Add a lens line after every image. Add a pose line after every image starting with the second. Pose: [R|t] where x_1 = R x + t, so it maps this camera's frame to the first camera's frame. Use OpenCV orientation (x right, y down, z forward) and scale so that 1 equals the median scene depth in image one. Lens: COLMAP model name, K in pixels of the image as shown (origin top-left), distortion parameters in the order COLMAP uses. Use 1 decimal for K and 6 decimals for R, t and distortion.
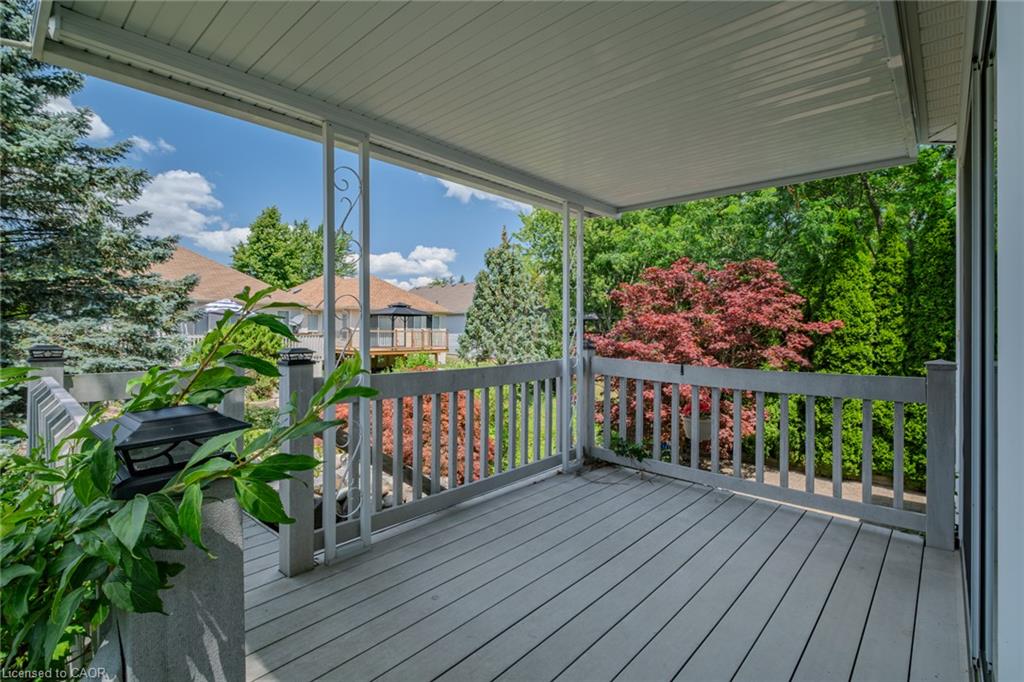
lens RADIAL K [[479.8, 0, 513.1], [0, 479.8, 322.8], [0, 0, 1]] dist [-0.002654, -0.000769]
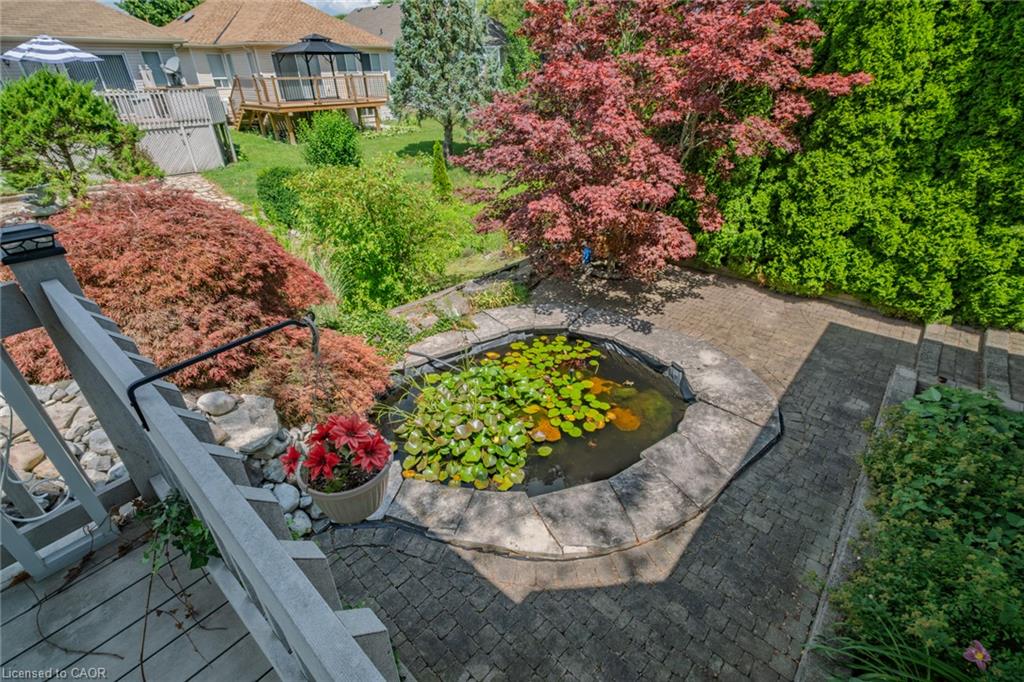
lens RADIAL K [[473.7, 0, 522.6], [0, 473.7, 337.9], [0, 0, 1]] dist [-0.004532, 0.000448]
pose [[0.999384, -0.028074, 0.021082, 0.211600], [0.013341, 0.859109, 0.511619, -0.022435], [-0.032475, -0.511022, 0.858954, 0.311526]]
